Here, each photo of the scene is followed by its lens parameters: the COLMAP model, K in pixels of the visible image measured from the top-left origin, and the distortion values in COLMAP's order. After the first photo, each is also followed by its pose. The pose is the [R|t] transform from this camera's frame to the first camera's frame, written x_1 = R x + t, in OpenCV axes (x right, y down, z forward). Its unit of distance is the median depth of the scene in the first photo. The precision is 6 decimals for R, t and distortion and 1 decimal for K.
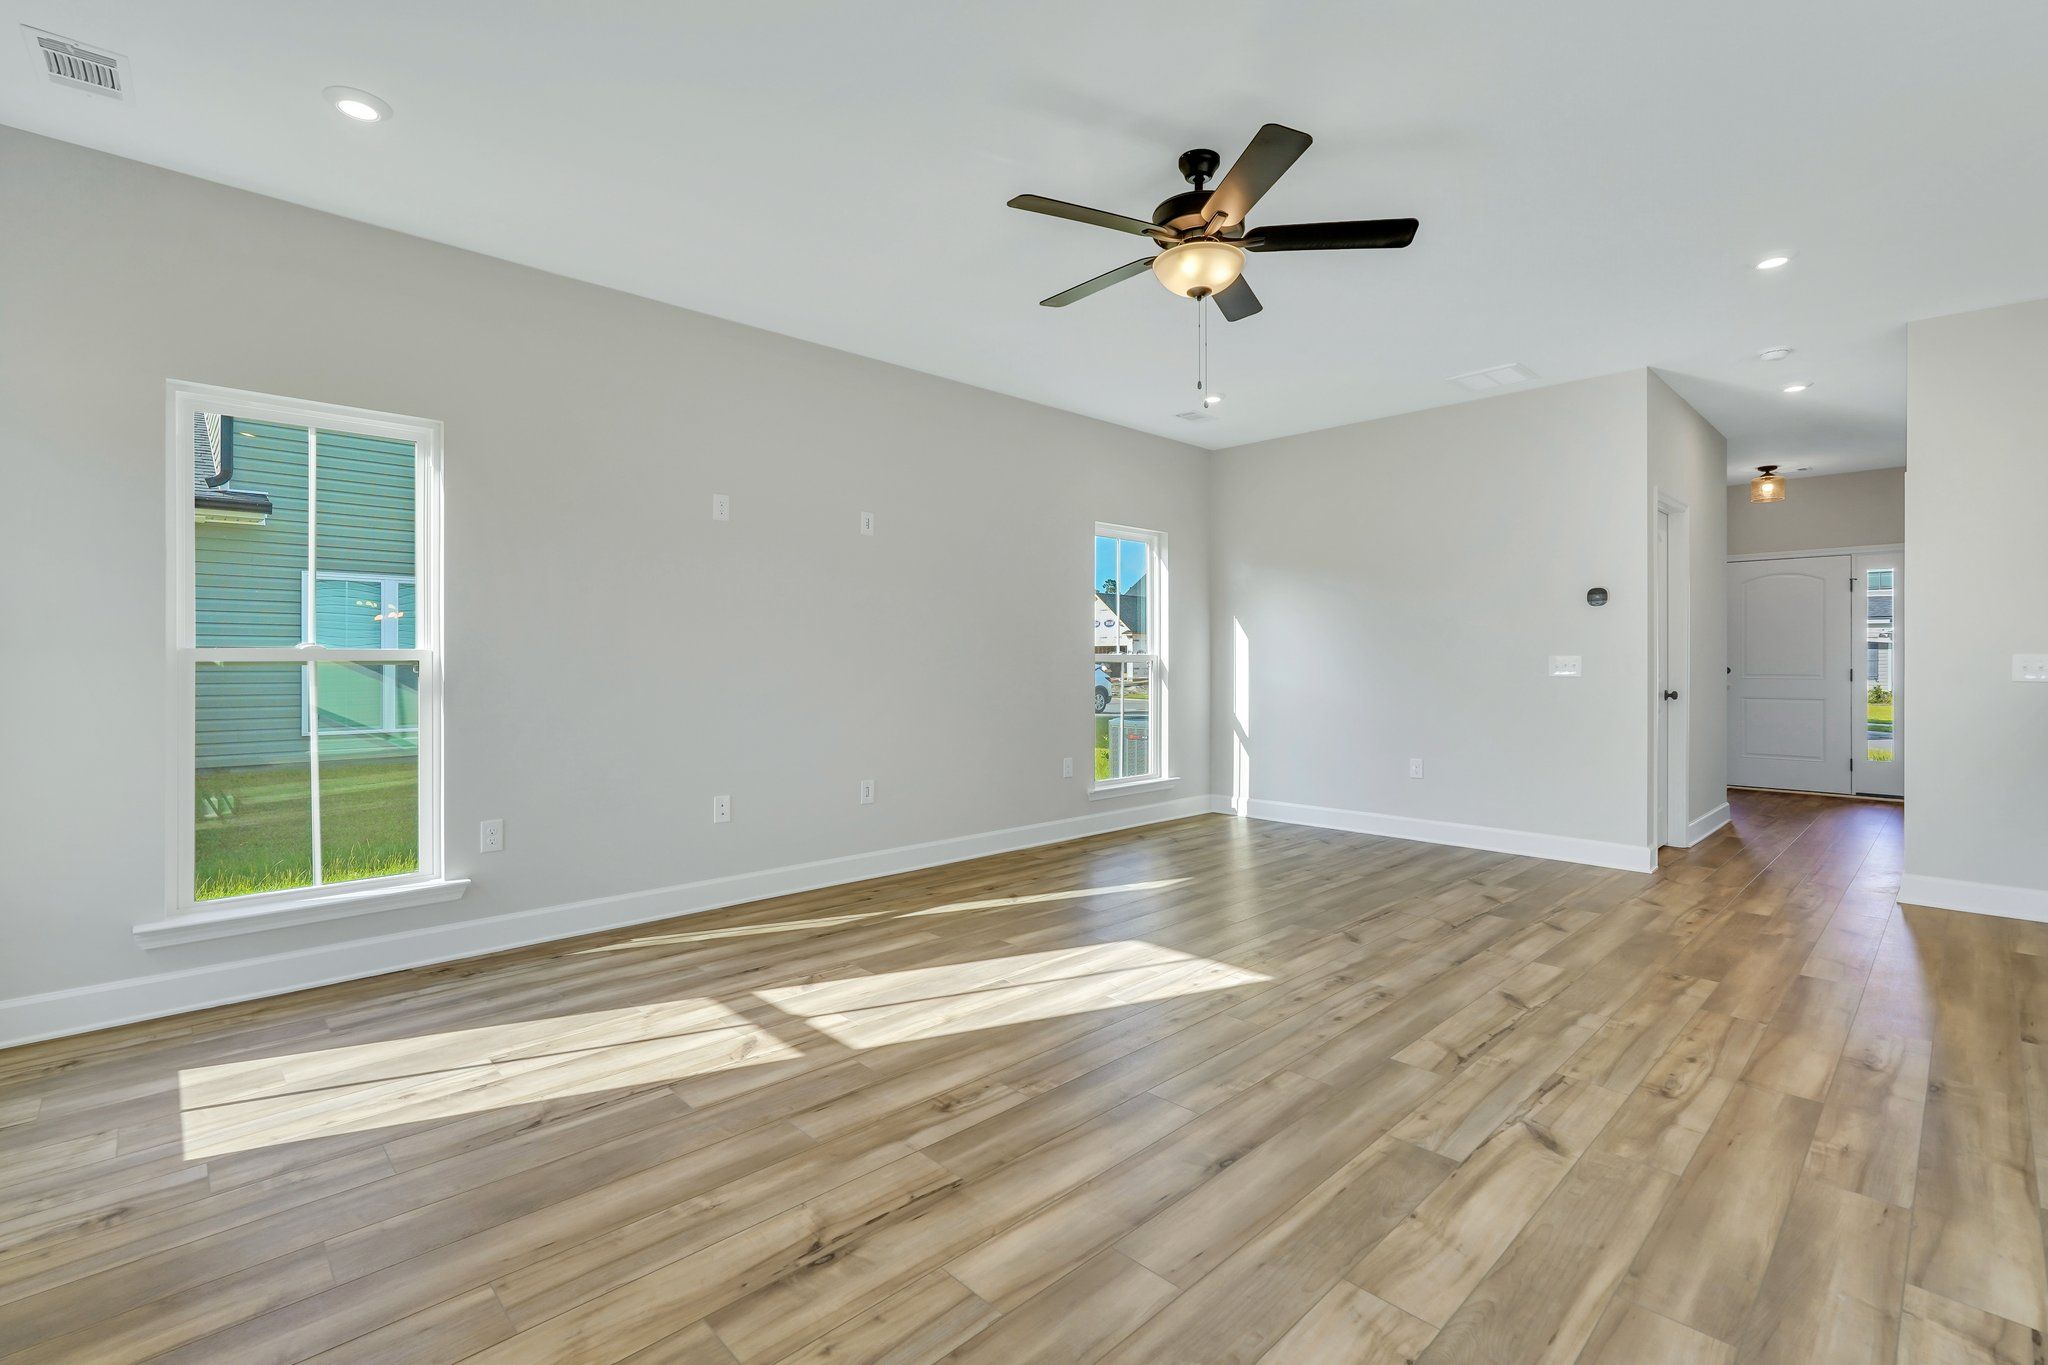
lens RADIAL K [[911.4, 0, 1025.1], [0, 911.4, 684.3], [0, 0, 1]] dist [-0.010607, 0.005528]
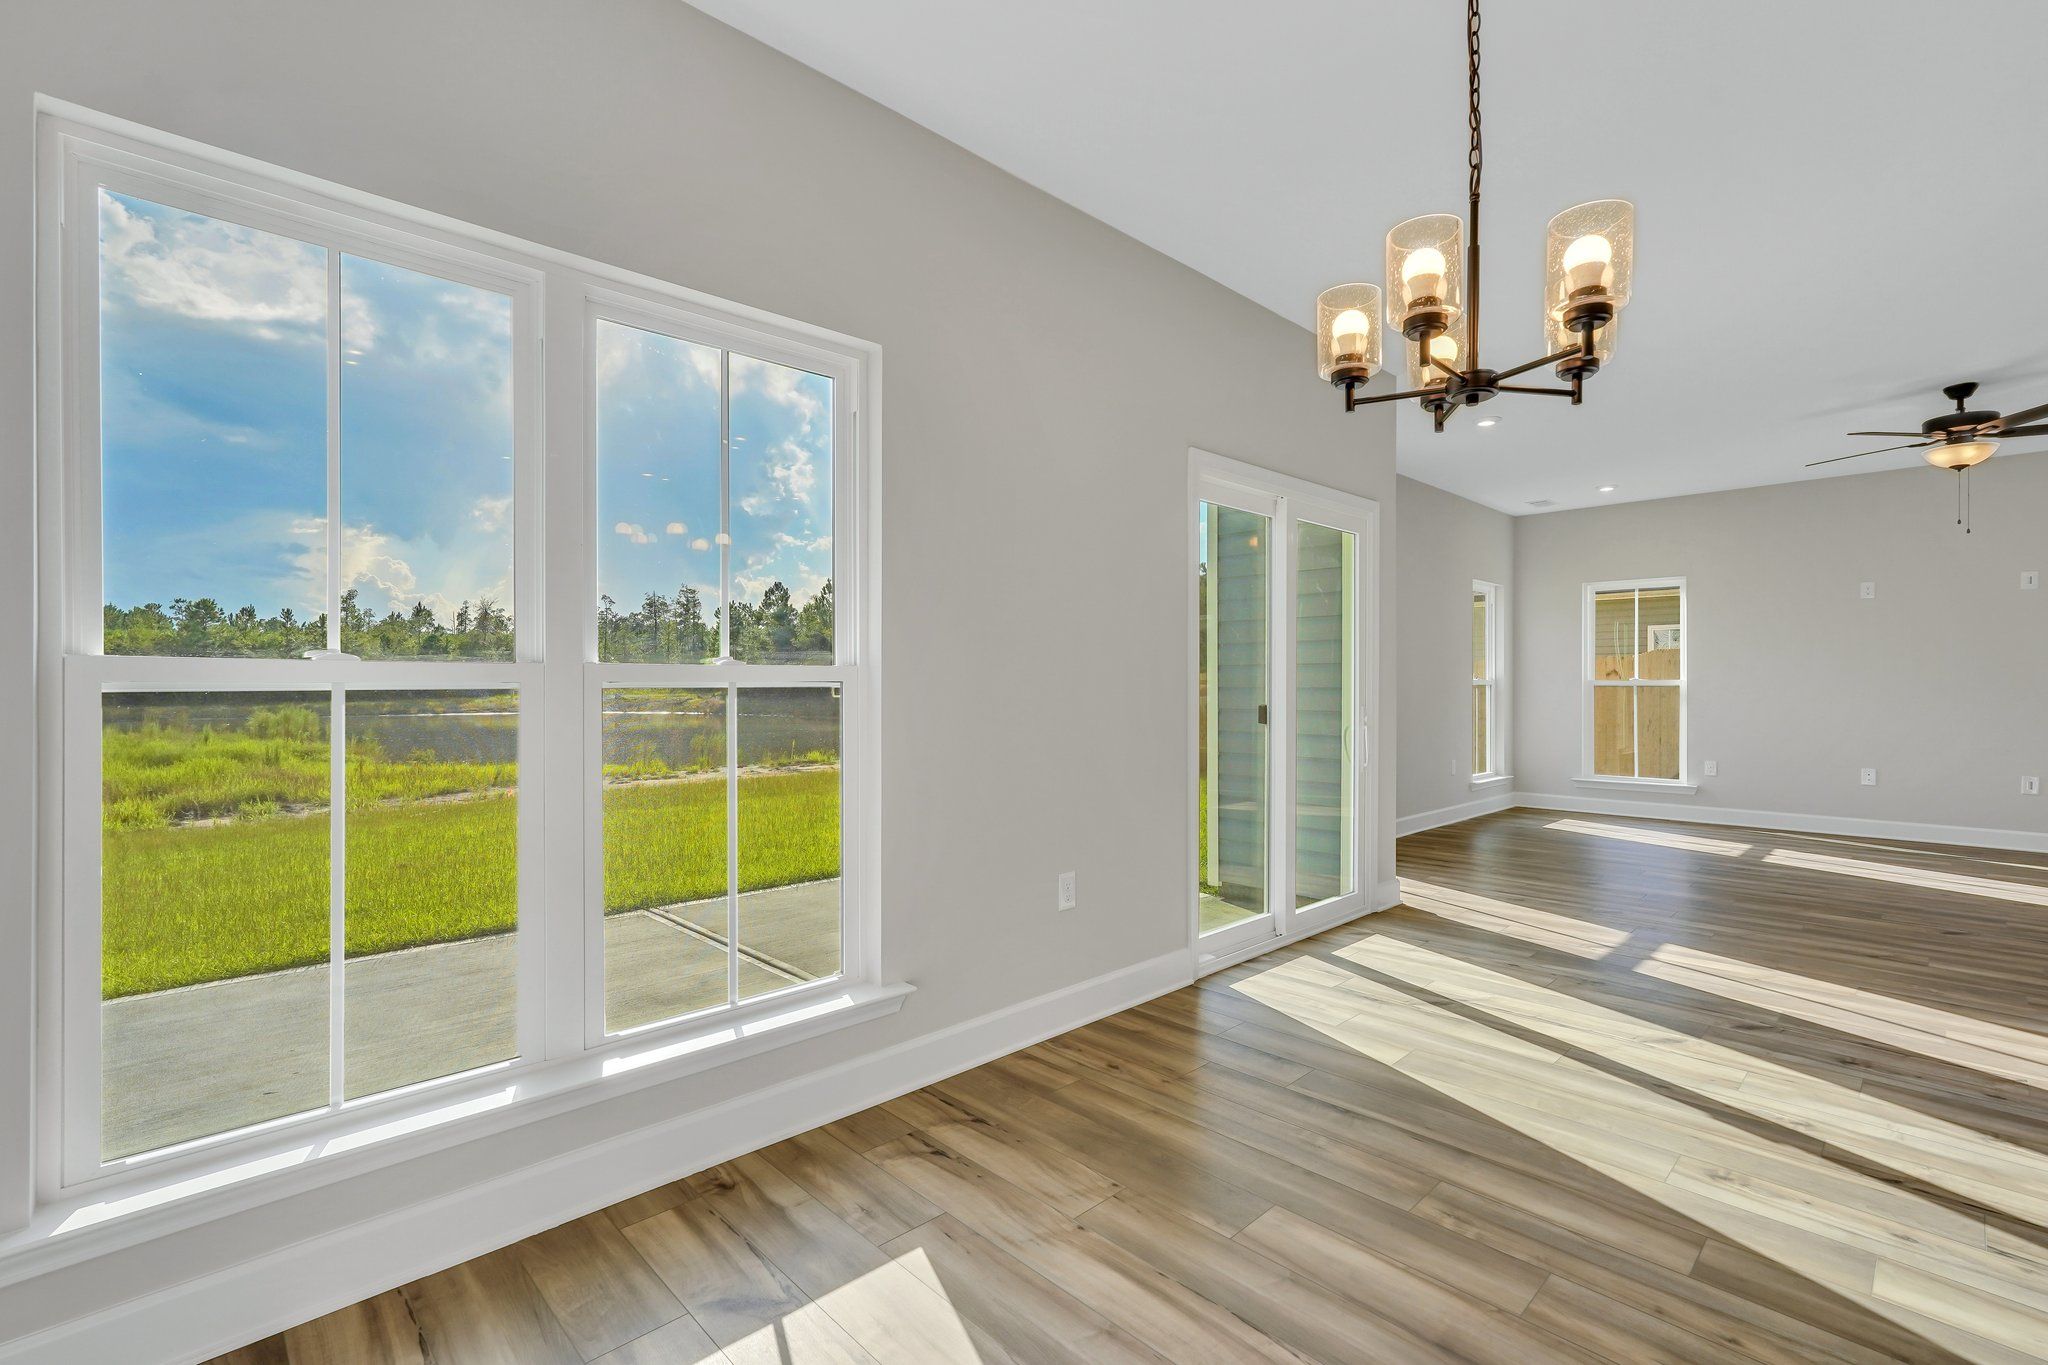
lens RADIAL K [[911.4, 0, 1017.3], [0, 911.4, 685.5], [0, 0, 1]] dist [-0.010607, 0.005528]
pose [[-0.005089, -0.000581, -0.999987, 1.751587], [-0.027786, 0.999614, -0.000439, 0.024431], [0.999601, 0.027784, -0.005103, -0.687379]]
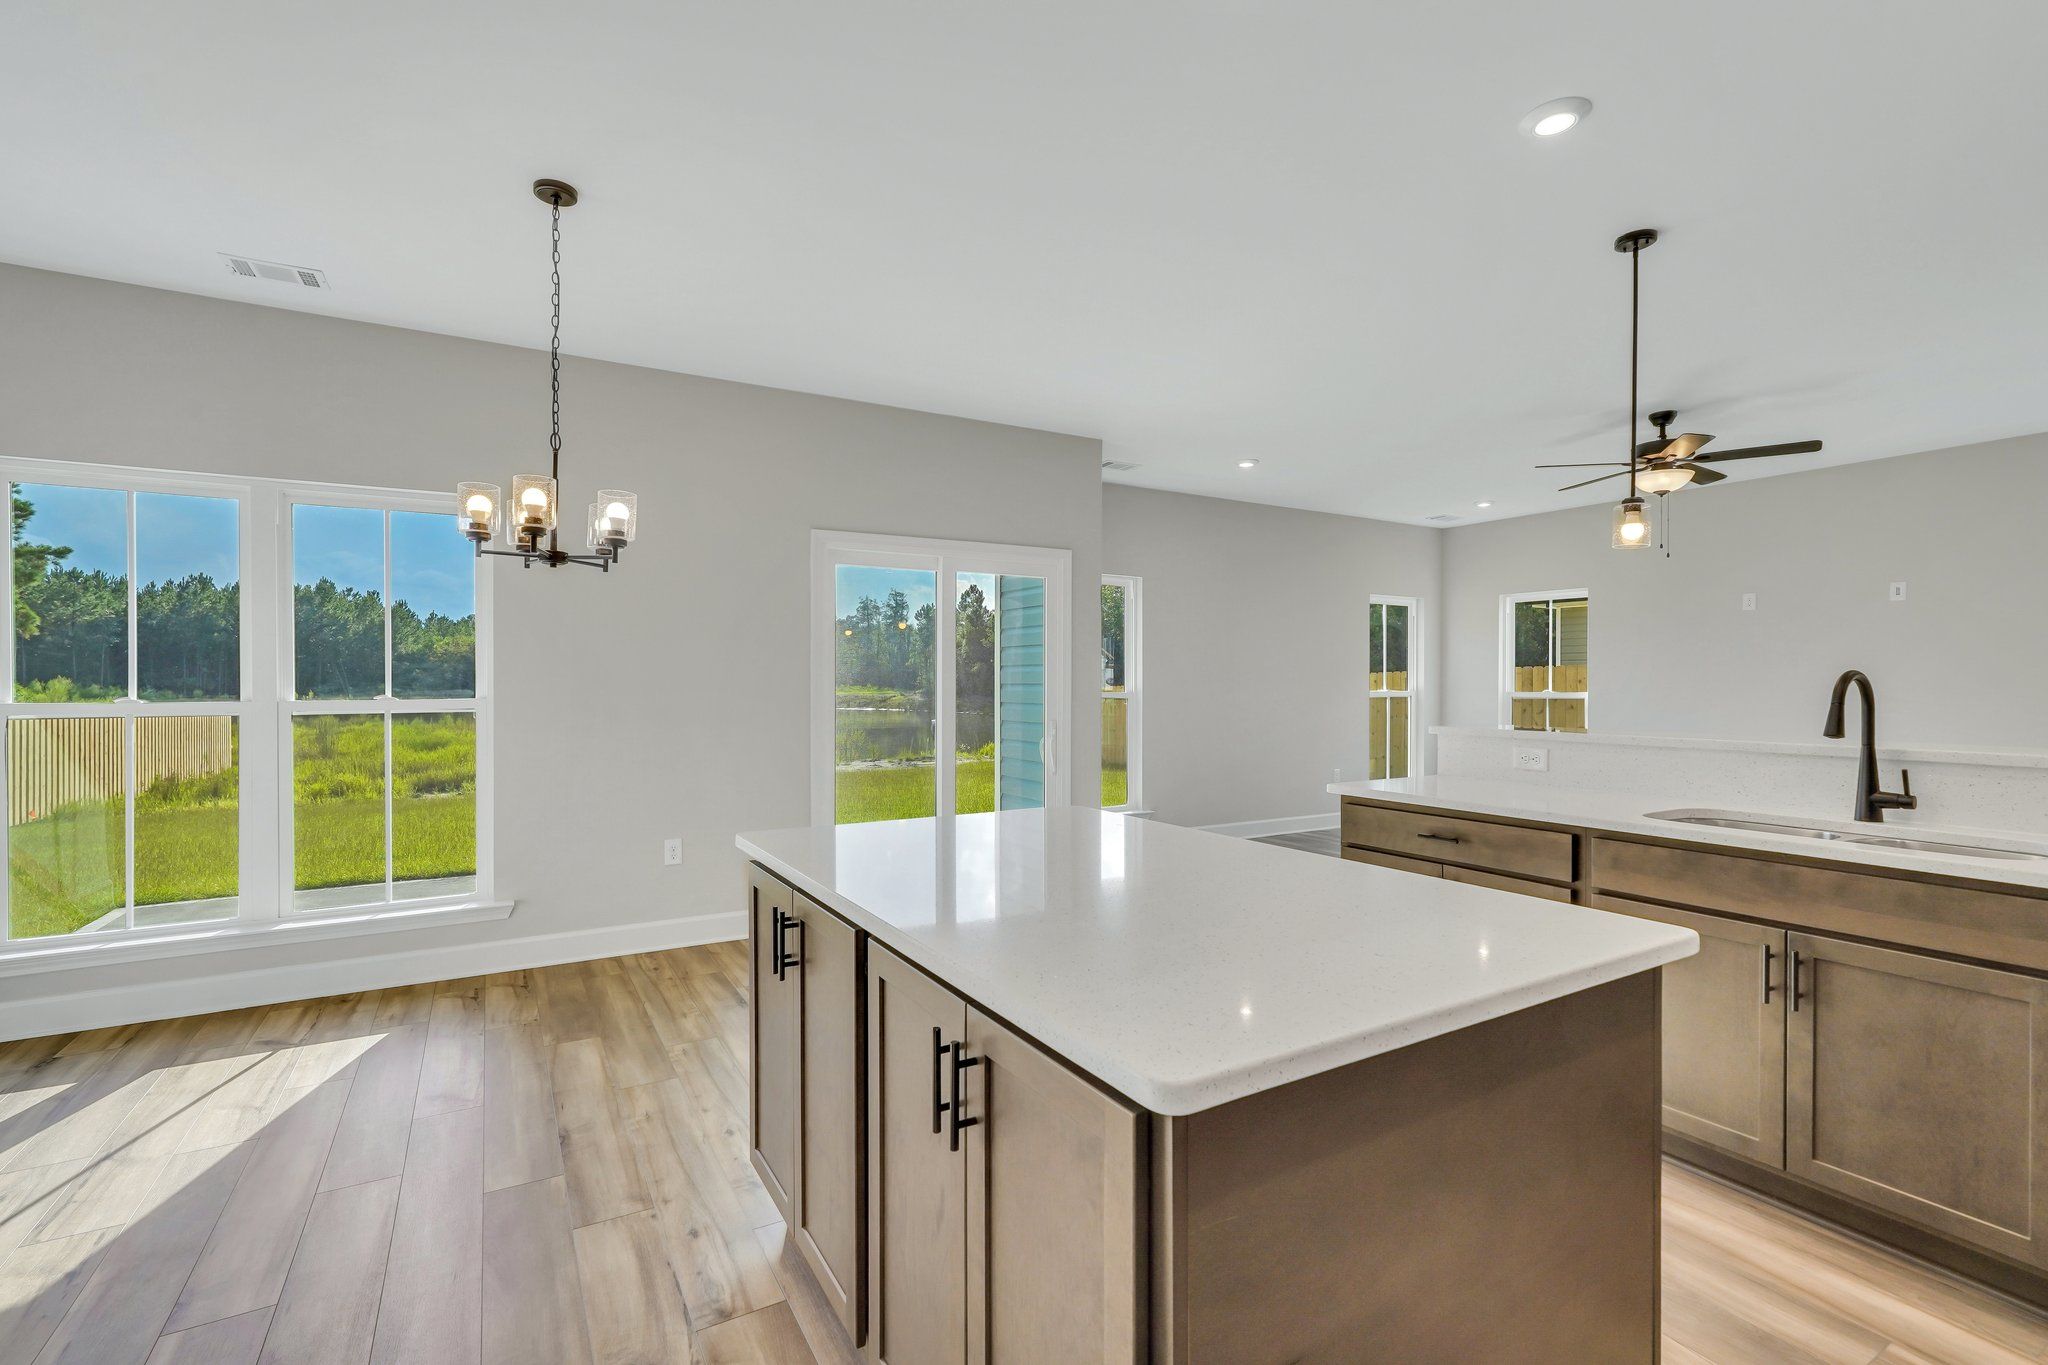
lens RADIAL K [[911.4, 0, 1015.1], [0, 911.4, 687.5], [0, 0, 1]] dist [-0.010607, 0.005528]
pose [[-0.237226, 0.004419, -0.971445, 2.009110], [-0.027765, 0.999550, 0.011327, -0.040766], [0.971058, 0.029660, -0.236996, 0.200677]]
